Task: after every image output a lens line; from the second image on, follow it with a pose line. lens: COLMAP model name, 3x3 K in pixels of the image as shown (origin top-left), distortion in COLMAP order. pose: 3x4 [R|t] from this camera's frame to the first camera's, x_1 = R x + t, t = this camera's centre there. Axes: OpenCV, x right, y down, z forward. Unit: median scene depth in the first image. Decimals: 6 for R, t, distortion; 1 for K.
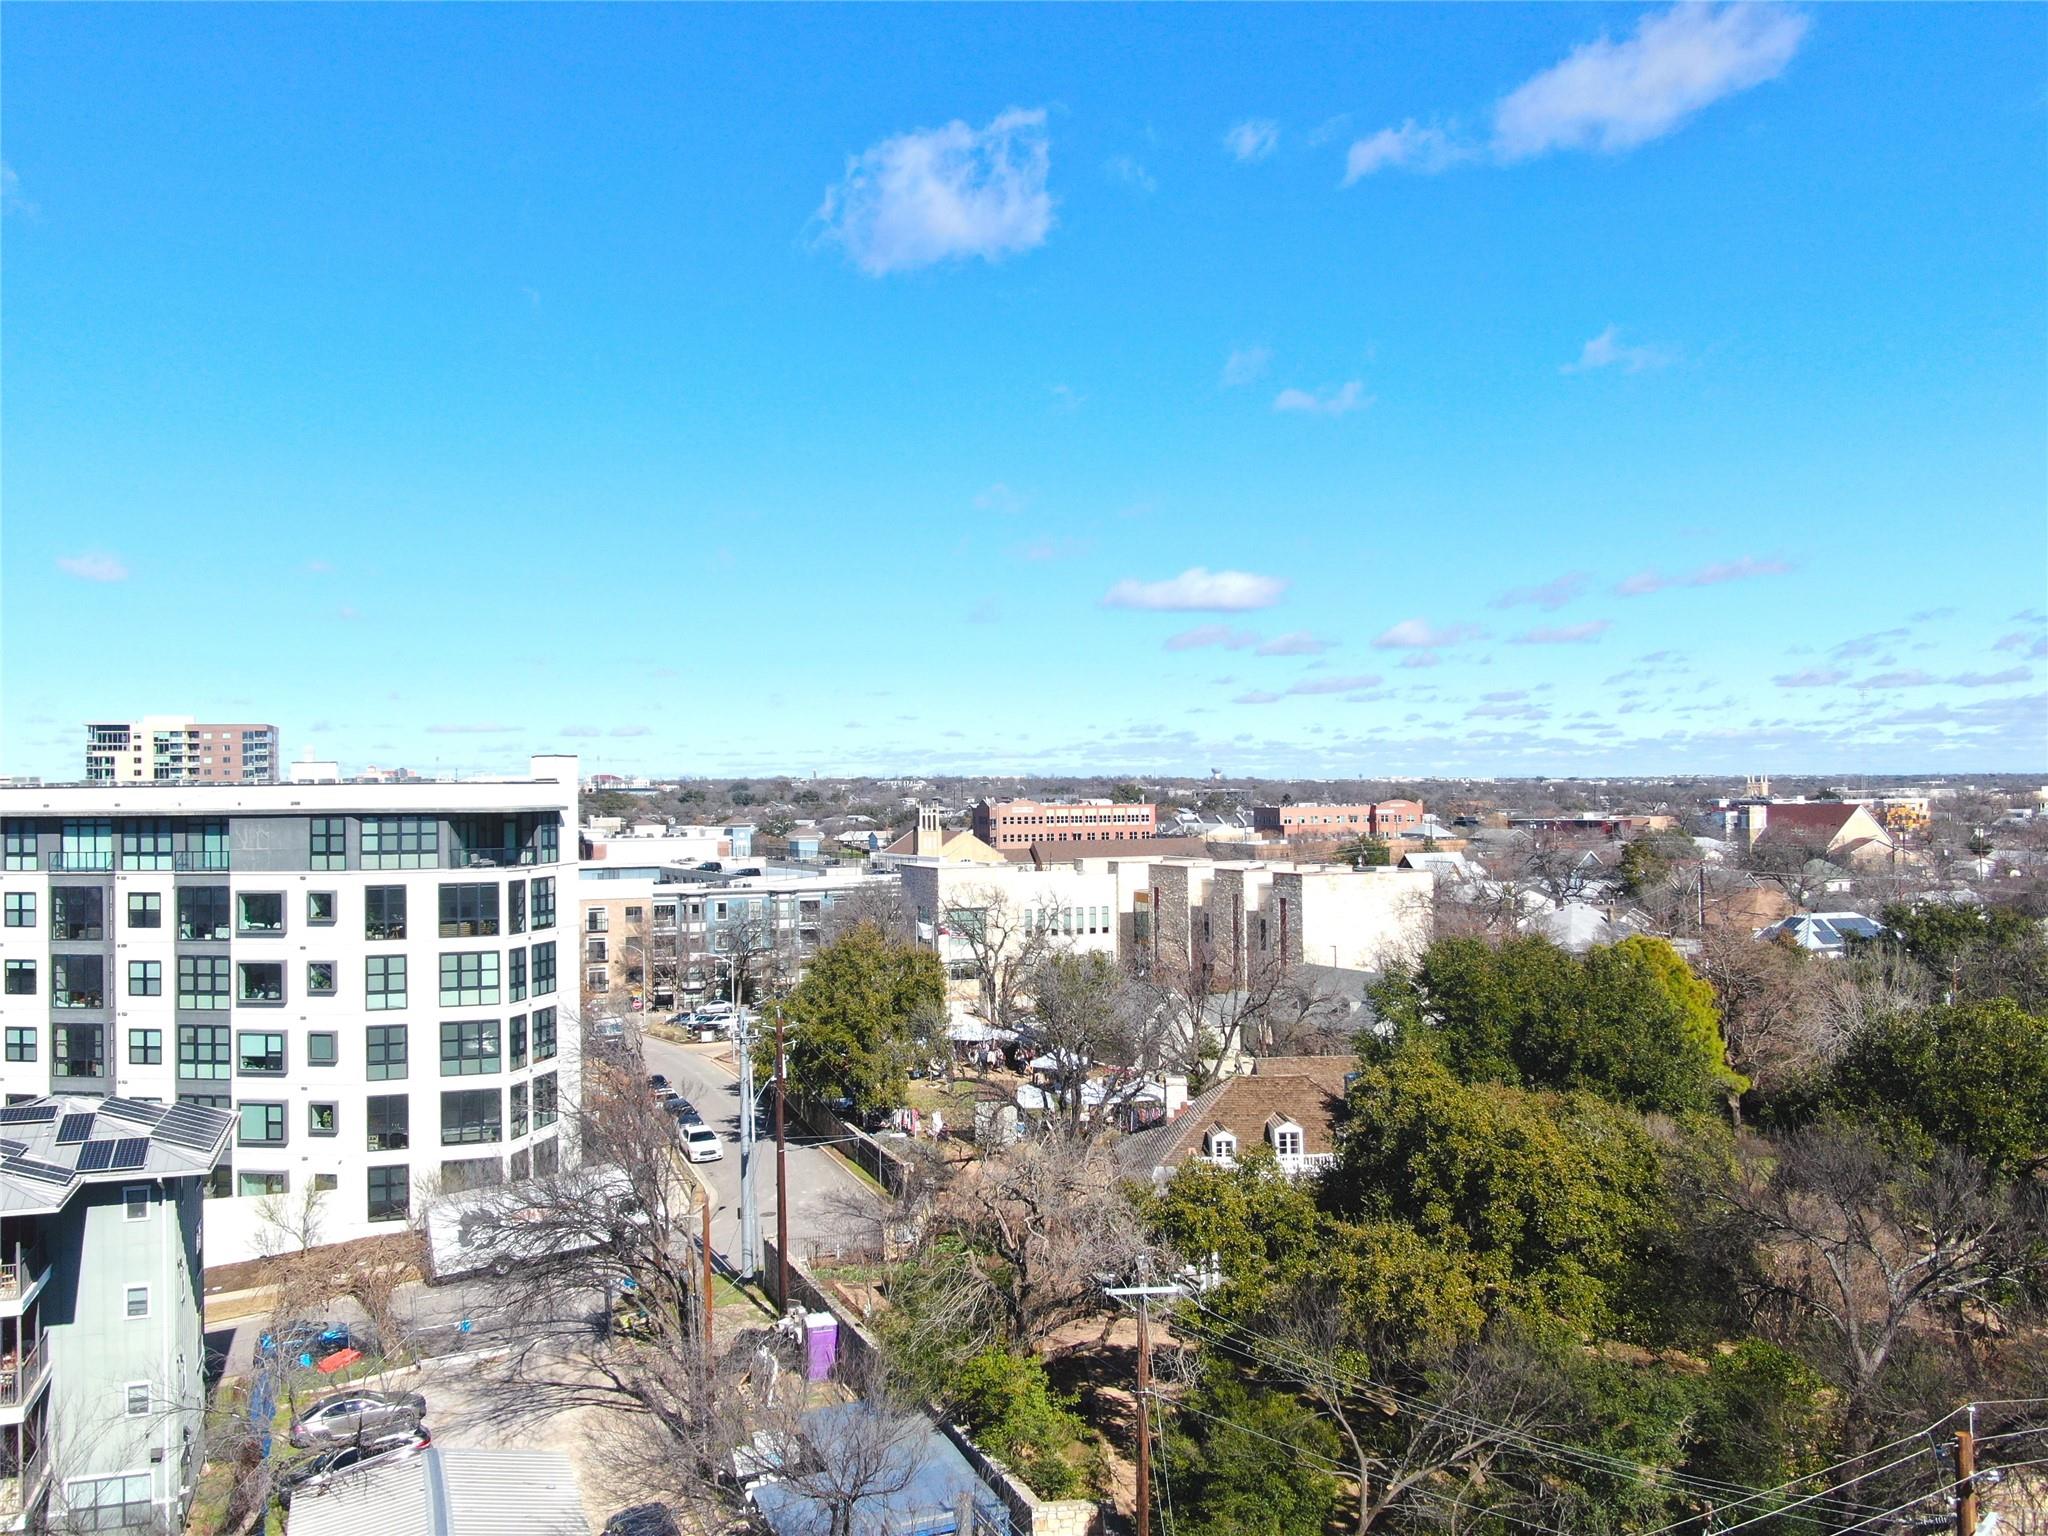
lens RADIAL K [[1792.5, 0, 1029.5], [0, 1792.5, 763.5], [0, 0, 1]] dist [0.005917, -0.017865]
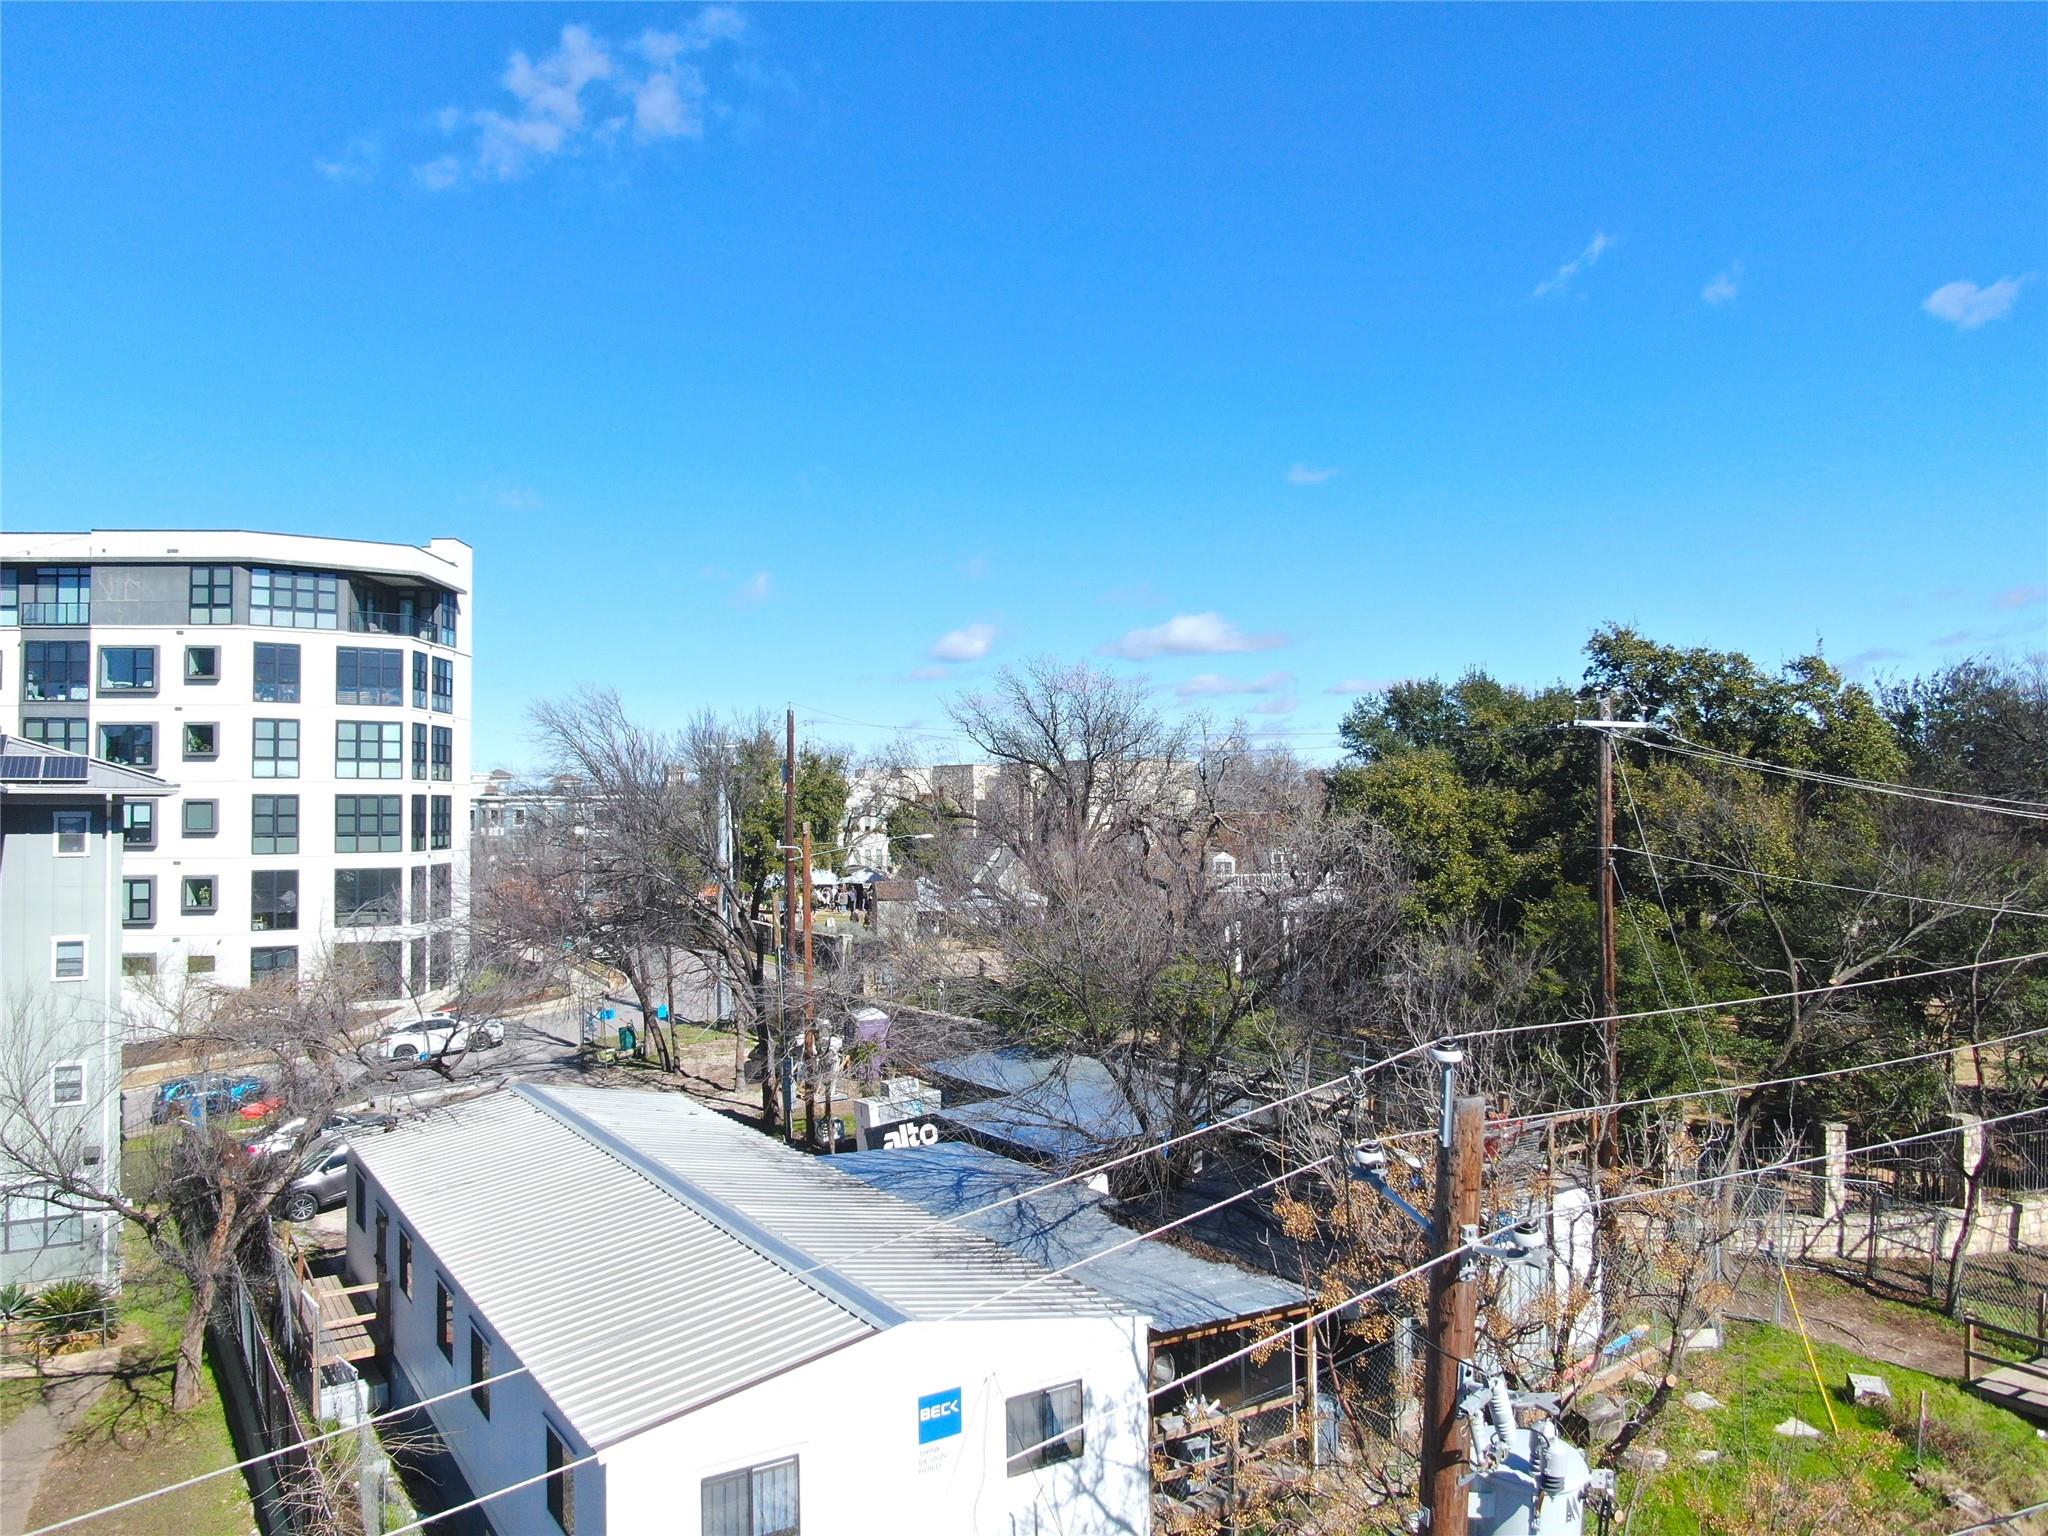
lens RADIAL K [[1479.1, 0, 1032.4], [0, 1479.1, 766.3], [0, 0, 1]] dist [-0.013442, 0.000558]
pose [[0.976133, 0.014337, 0.216700, -0.142528], [-0.010904, 0.999795, -0.017031, 0.139496], [-0.216900, 0.014262, 0.976090, 0.175033]]
